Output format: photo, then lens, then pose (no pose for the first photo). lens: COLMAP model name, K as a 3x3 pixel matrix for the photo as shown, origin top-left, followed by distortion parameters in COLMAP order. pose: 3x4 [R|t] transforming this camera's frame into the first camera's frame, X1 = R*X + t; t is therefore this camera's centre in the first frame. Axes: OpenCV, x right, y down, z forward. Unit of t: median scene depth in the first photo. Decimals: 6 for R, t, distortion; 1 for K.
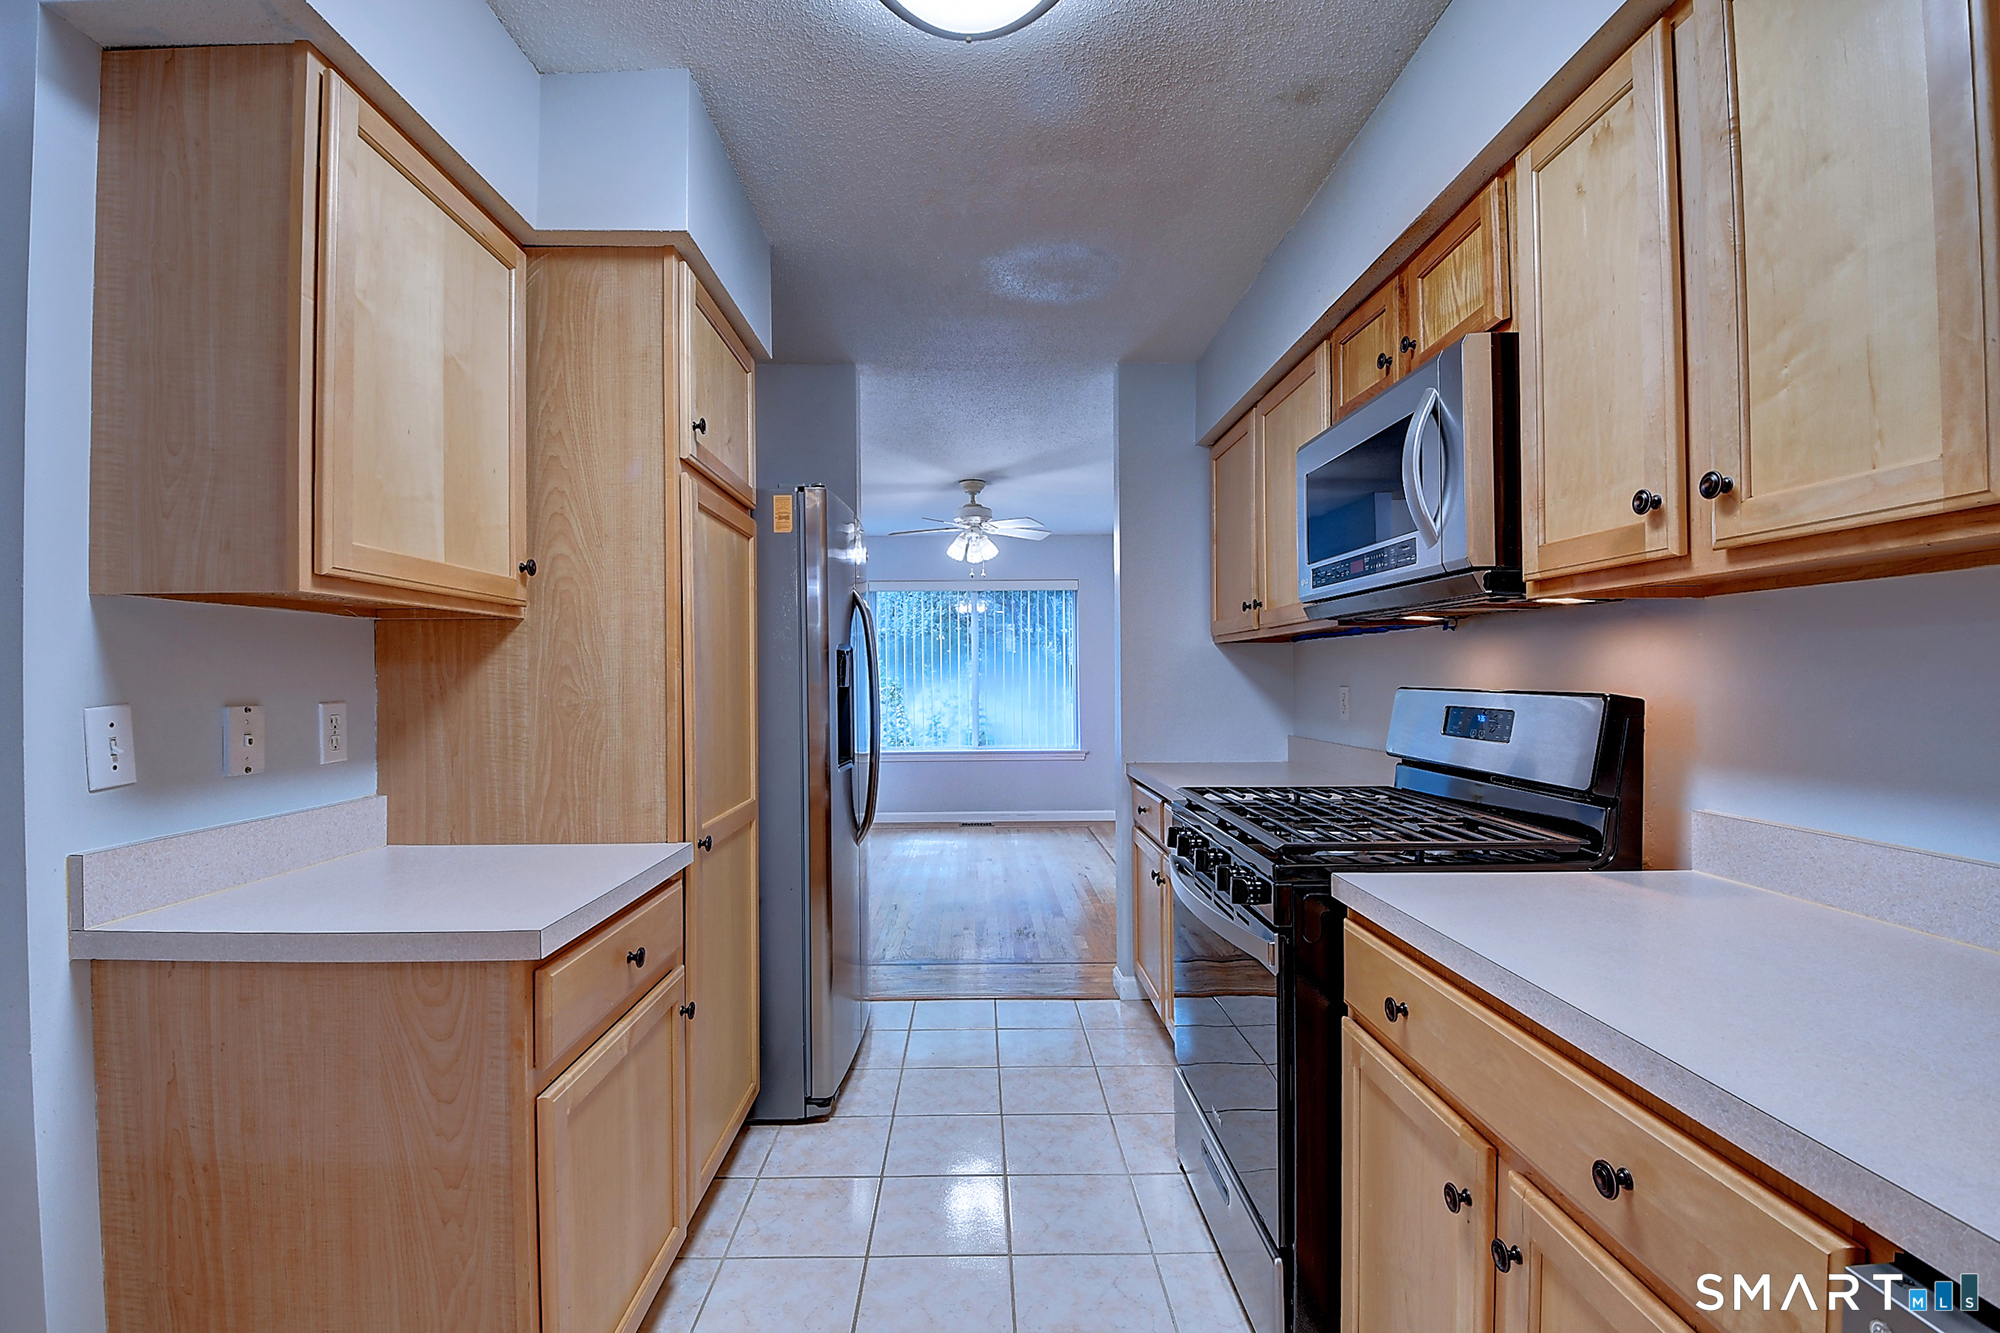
lens RADIAL K [[890.1, 0, 997.2], [0, 890.1, 672.6], [0, 0, 1]] dist [0.023763, -0.030463]
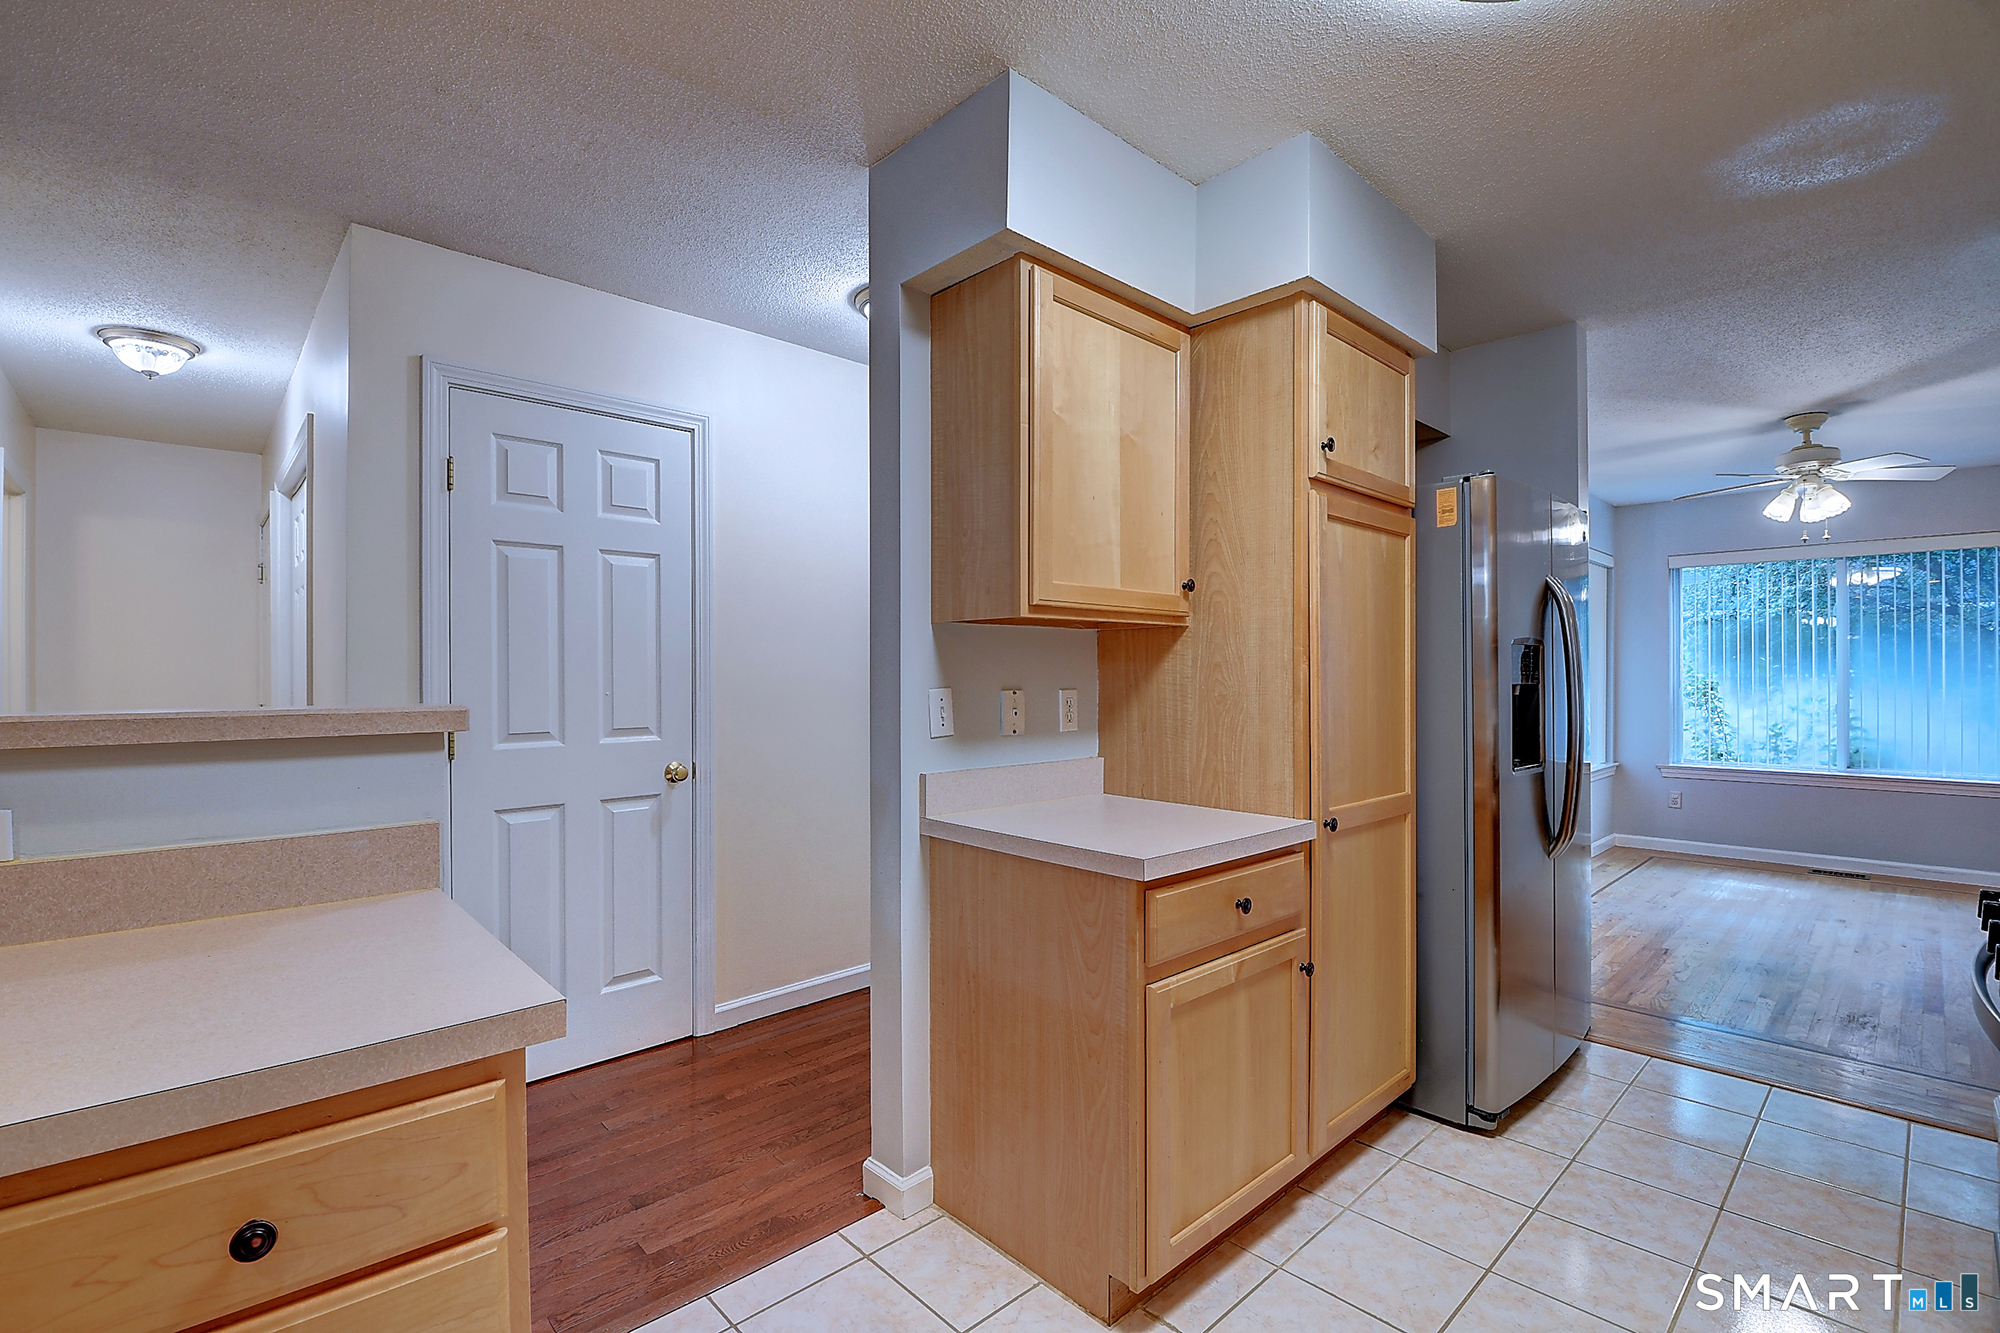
lens RADIAL K [[890.1, 0, 997.2], [0, 890.1, 672.6], [0, 0, 1]] dist [0.023763, -0.030463]
pose [[0.673392, 0.006140, -0.739260, 0.216574], [-0.001255, 0.999974, 0.007162, -0.003101], [0.739284, -0.003895, 0.673382, -0.045835]]
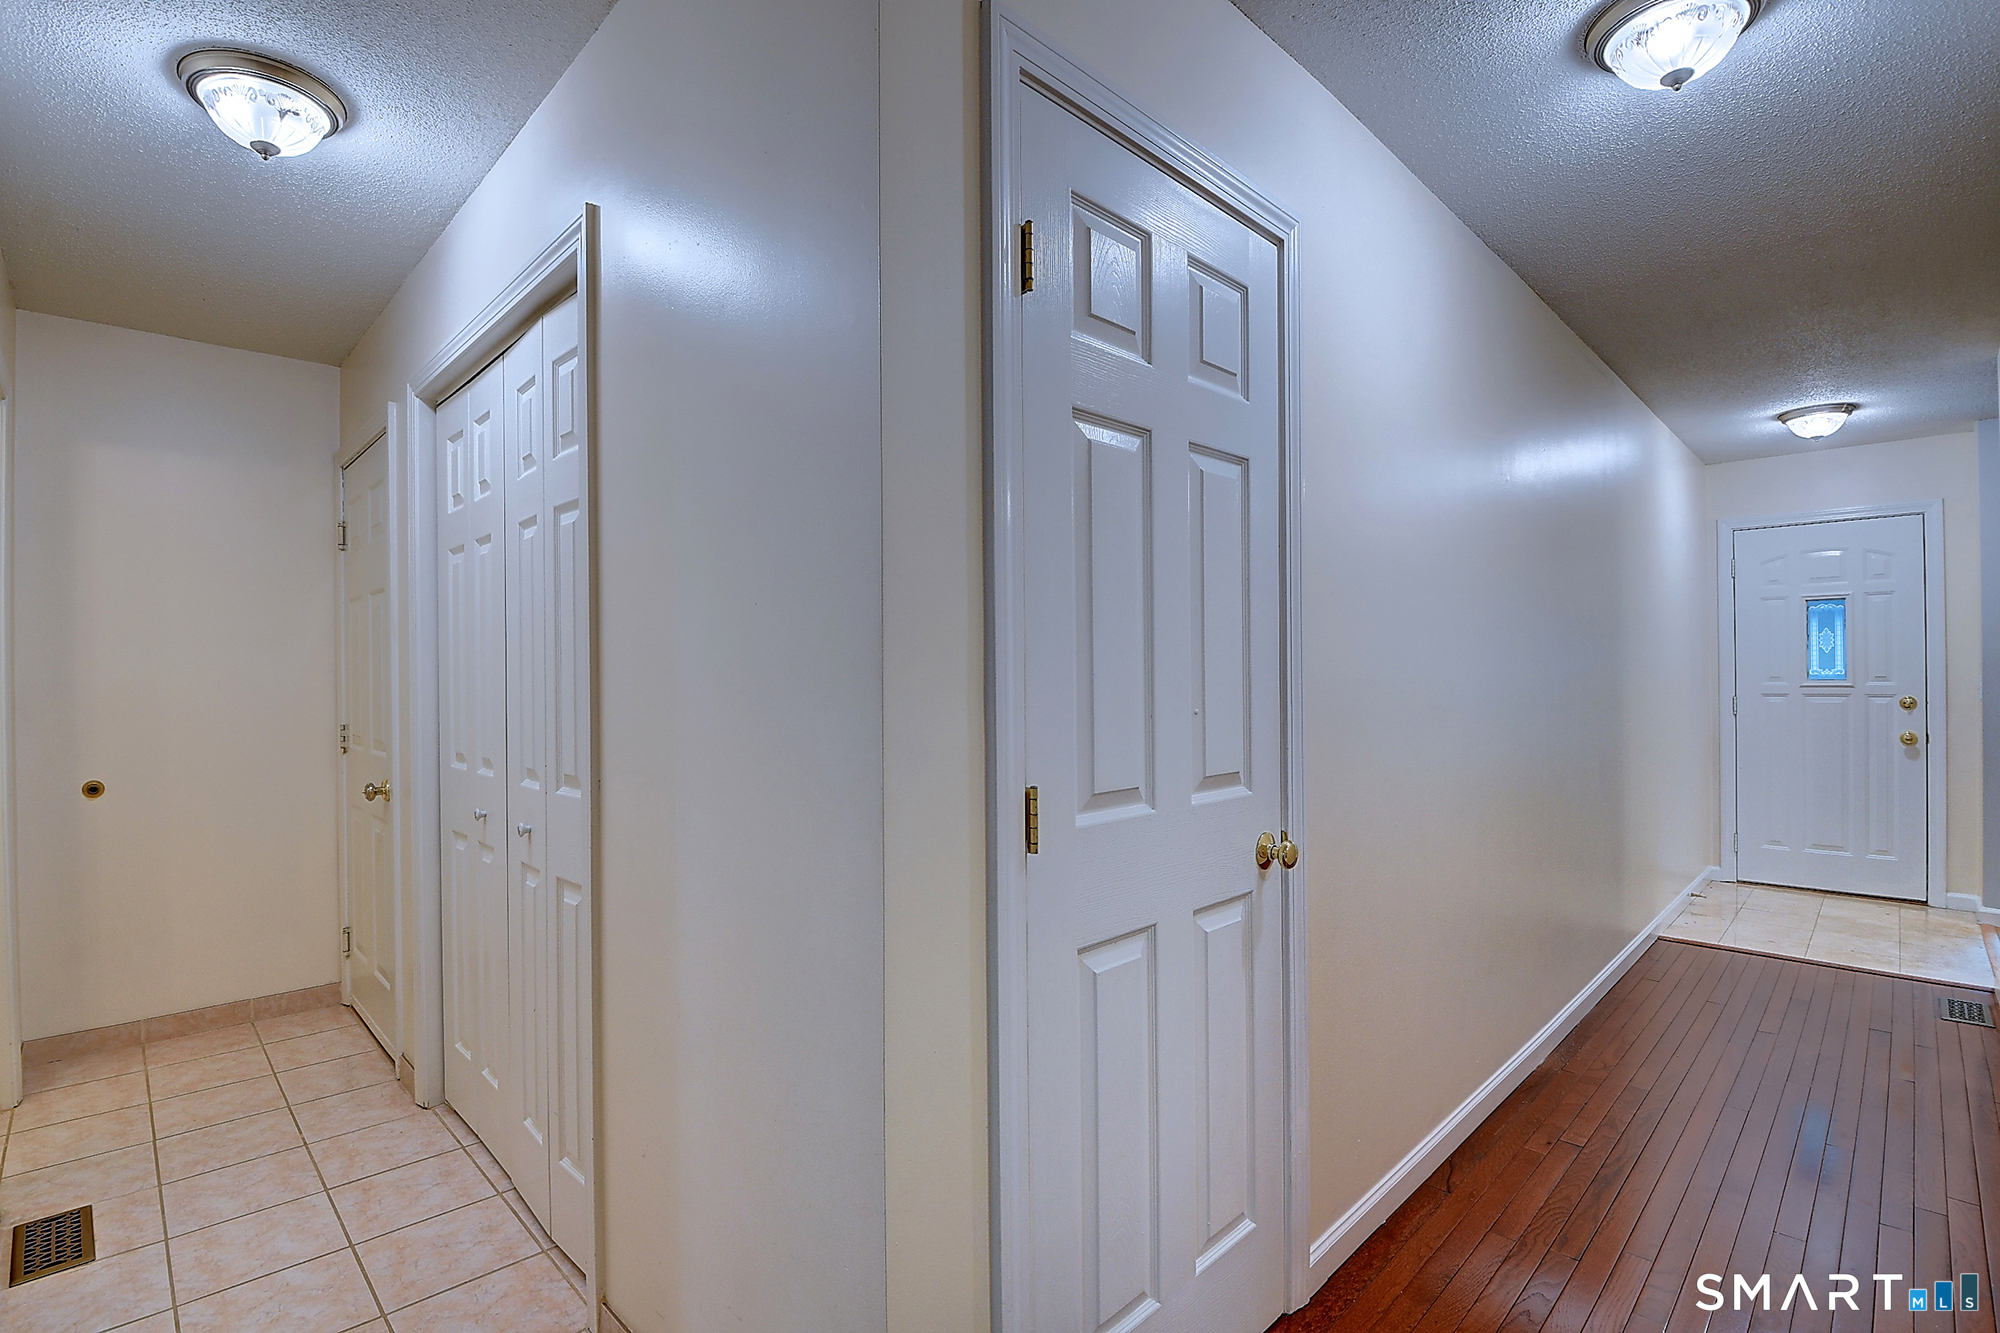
lens RADIAL K [[945.8, 0, 1000.0], [0, 945.8, 666.5], [0, 0, 1]] dist [-0.017559, -0.000716]
pose [[0.692348, 0.001823, -0.721562, -0.906675], [0.000780, 0.999994, 0.003274, 0.001704], [0.721564, -0.002830, 0.692342, -0.244226]]
